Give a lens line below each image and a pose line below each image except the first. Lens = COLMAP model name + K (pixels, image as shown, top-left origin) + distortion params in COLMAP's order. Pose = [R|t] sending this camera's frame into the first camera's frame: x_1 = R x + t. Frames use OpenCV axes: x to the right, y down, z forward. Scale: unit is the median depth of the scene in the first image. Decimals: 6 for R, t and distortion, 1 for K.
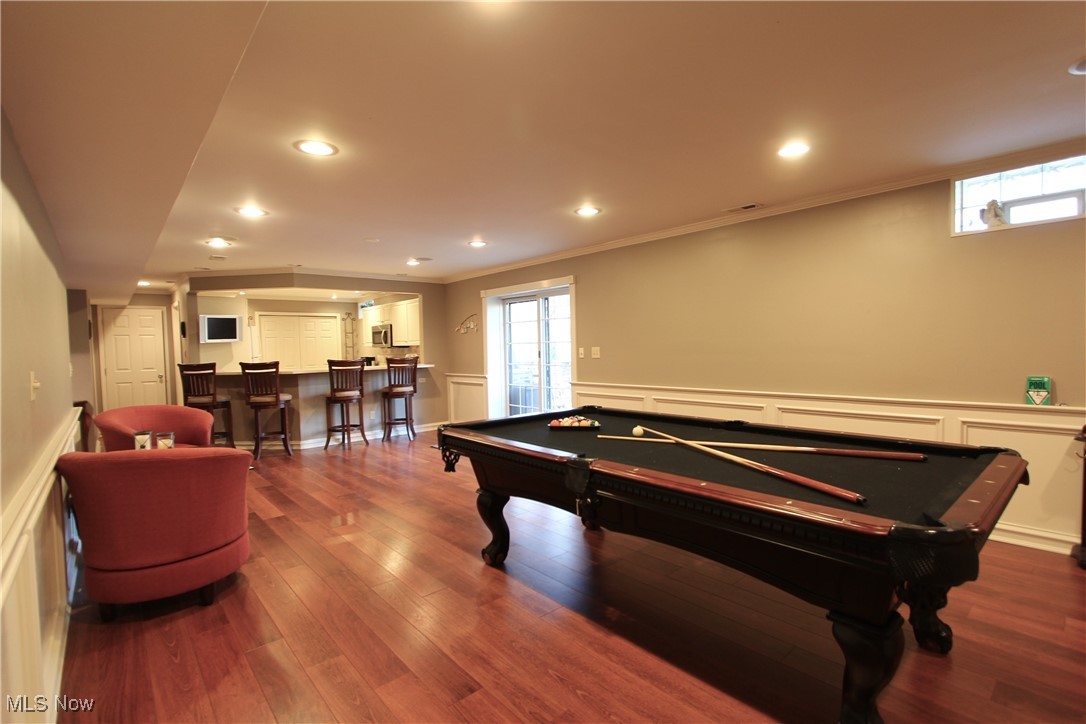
lens RADIAL K [[505.4, 0, 550.5], [0, 505.4, 366.5], [0, 0, 1]] dist [-0.012296, 0.001531]
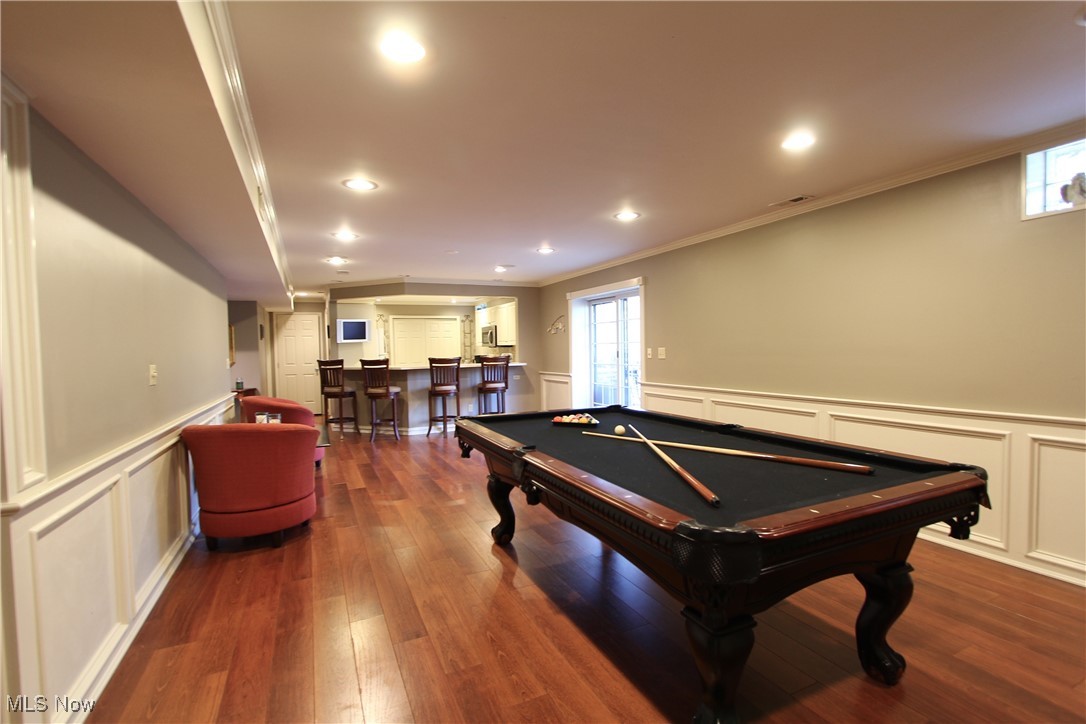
lens RADIAL K [[505.4, 0, 550.5], [0, 505.4, 366.5], [0, 0, 1]] dist [-0.012296, 0.001531]
pose [[0.960359, 0.014103, -0.278408, 0.140072], [-0.013458, 0.999900, 0.004228, -0.002091], [0.278440, -0.000314, 0.960454, -0.018842]]
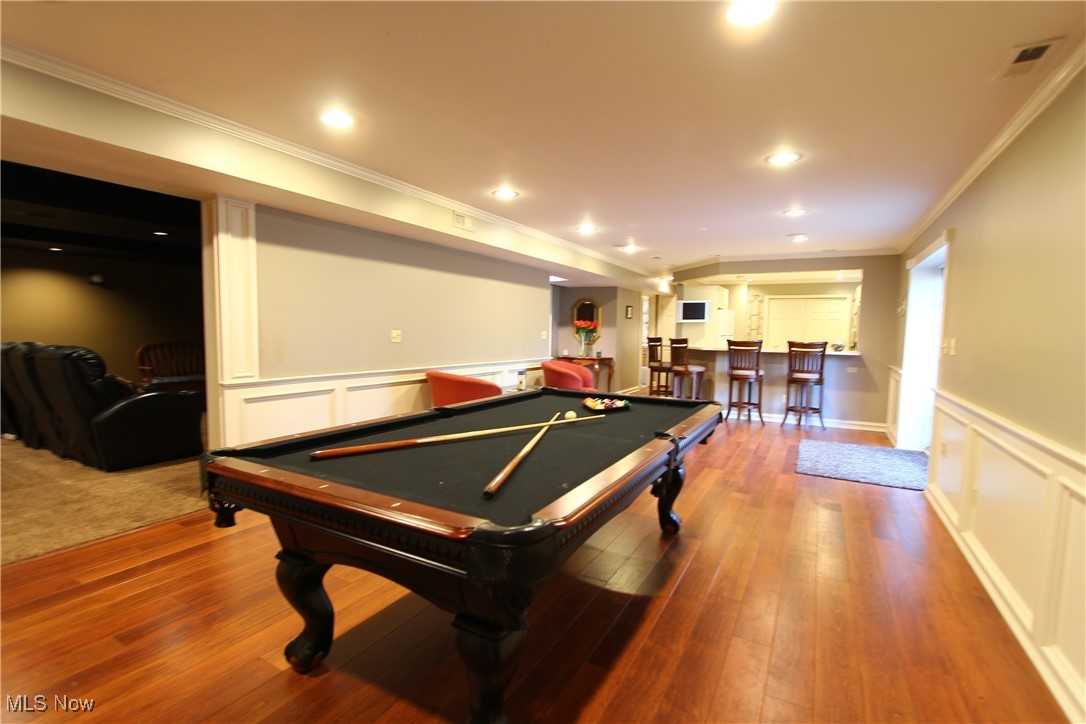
lens RADIAL K [[505.4, 0, 550.5], [0, 505.4, 366.5], [0, 0, 1]] dist [-0.012296, 0.001531]
pose [[0.338863, 0.097858, -0.935733, 0.463504], [-0.061266, 0.994760, 0.081844, -0.021358], [0.938839, 0.029594, 0.343083, 0.263607]]
